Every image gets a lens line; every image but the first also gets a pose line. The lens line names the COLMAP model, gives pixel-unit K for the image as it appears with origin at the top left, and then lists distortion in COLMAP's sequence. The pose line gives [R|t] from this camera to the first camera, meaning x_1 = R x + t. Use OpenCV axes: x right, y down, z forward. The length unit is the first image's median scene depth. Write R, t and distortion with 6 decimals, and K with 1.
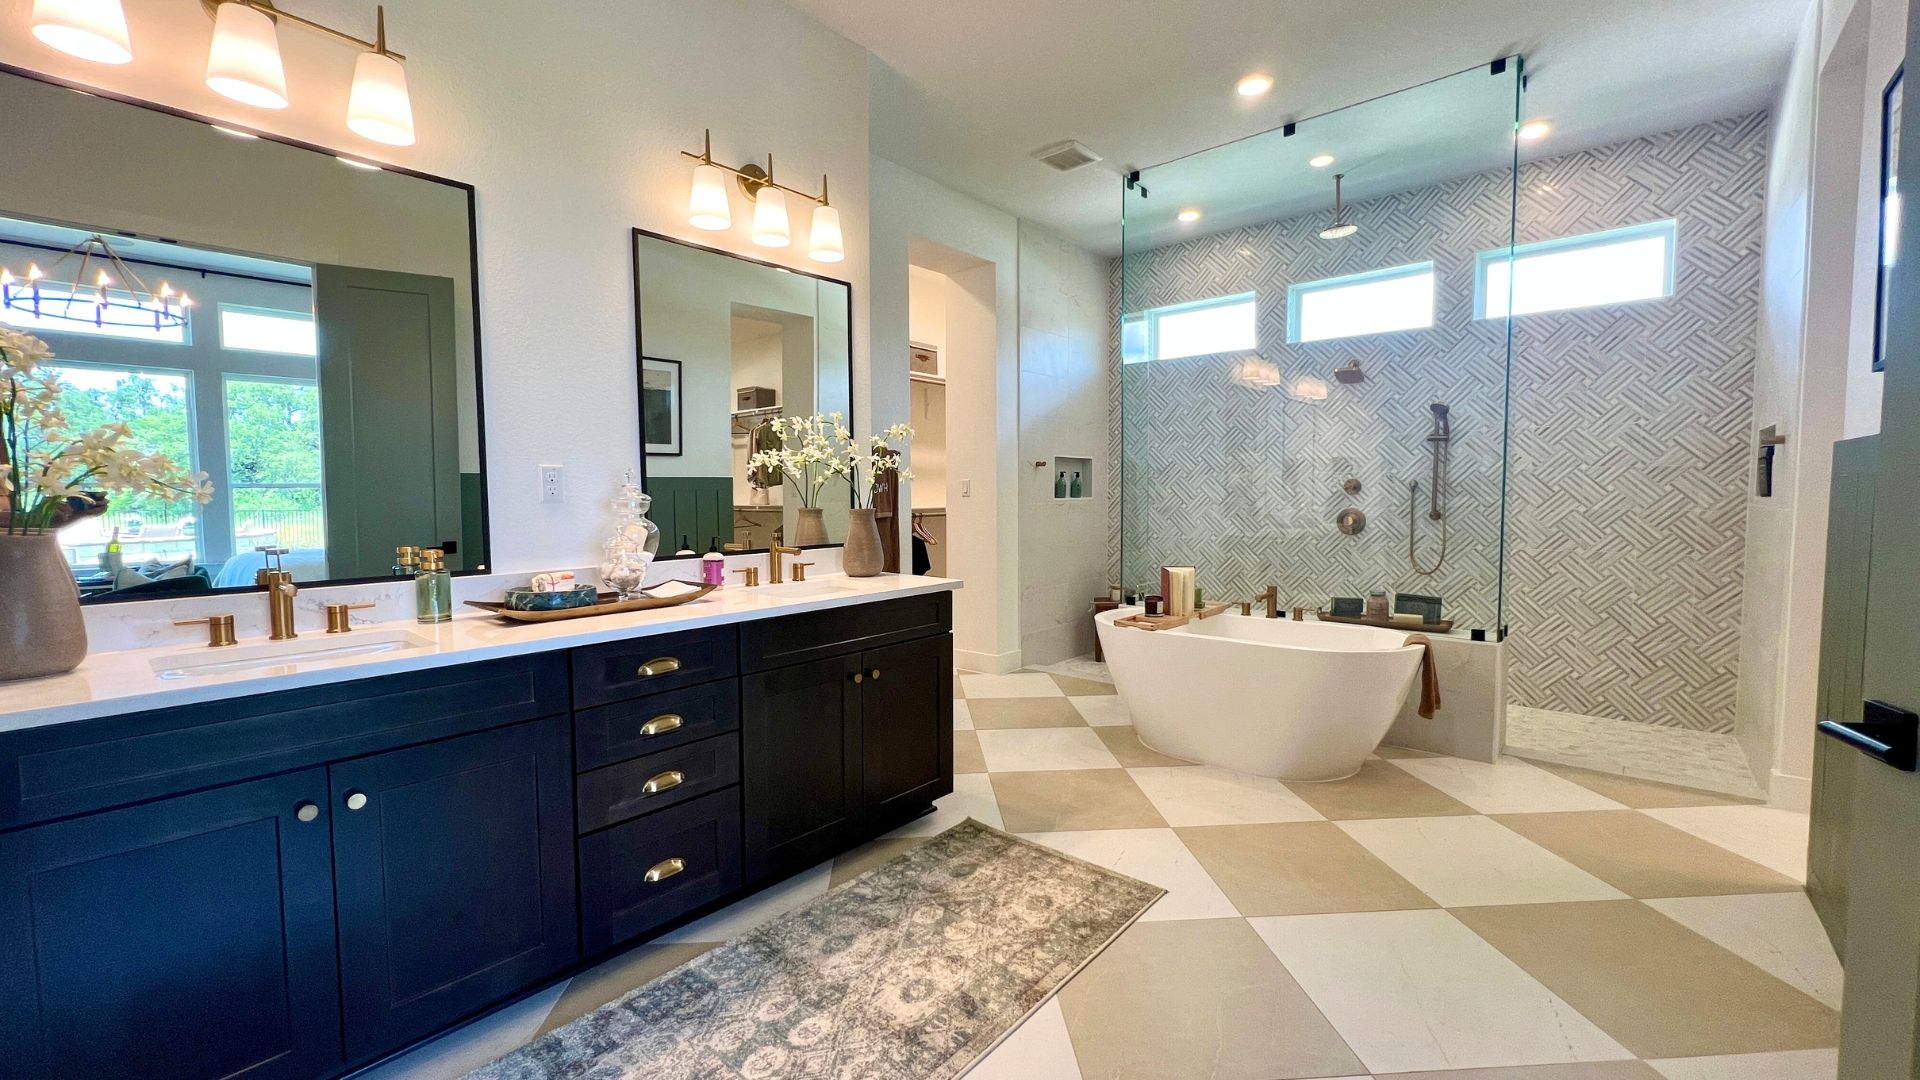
lens RADIAL K [[772.3, 0, 960.0], [0, 772.3, 540.0], [0, 0, 1]] dist [-0.001934, 0.000000]
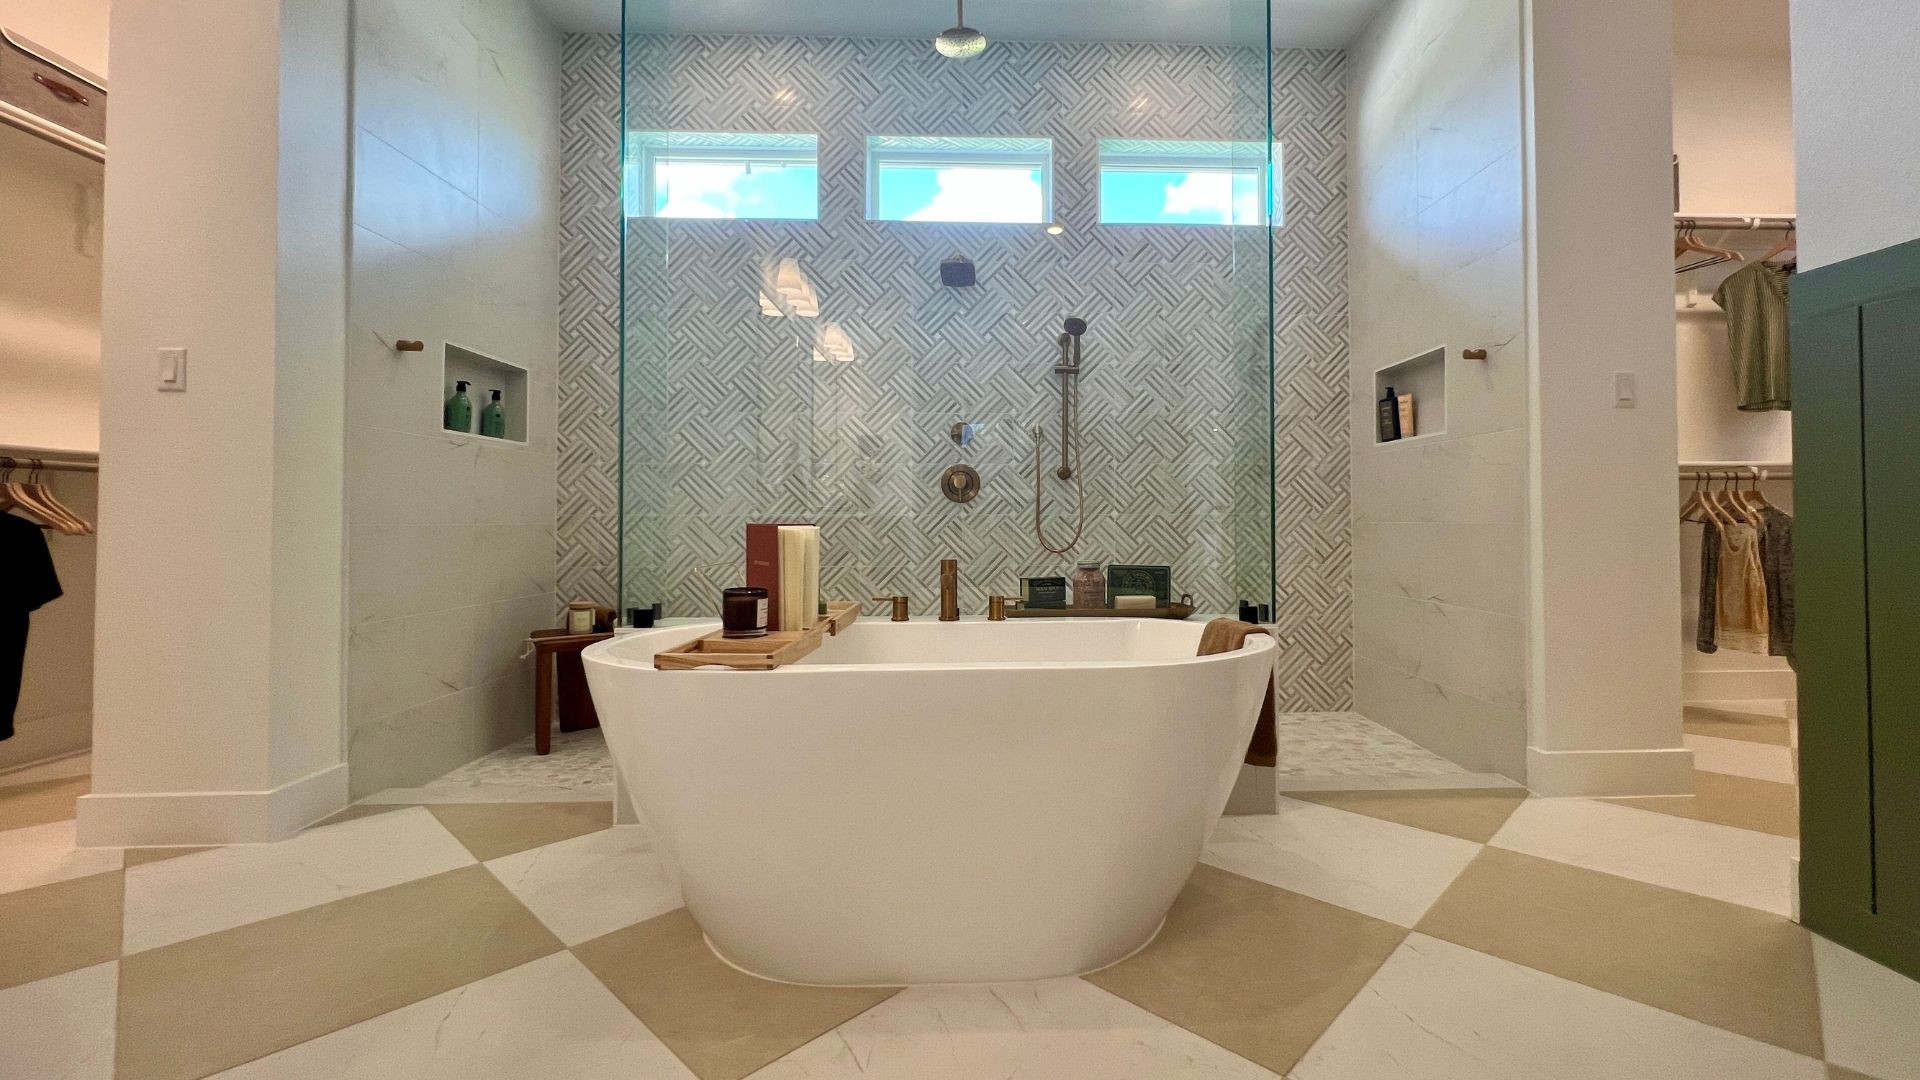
lens RADIAL K [[754.0, 0, 968.1], [0, 754.0, 520.7], [0, 0, 1]] dist [-0.000309, -0.000204]
pose [[0.732904, 0.017050, 0.680118, 0.054144], [0.040595, 0.996809, -0.068736, 0.062004], [-0.679120, 0.077986, 0.729873, 0.549590]]
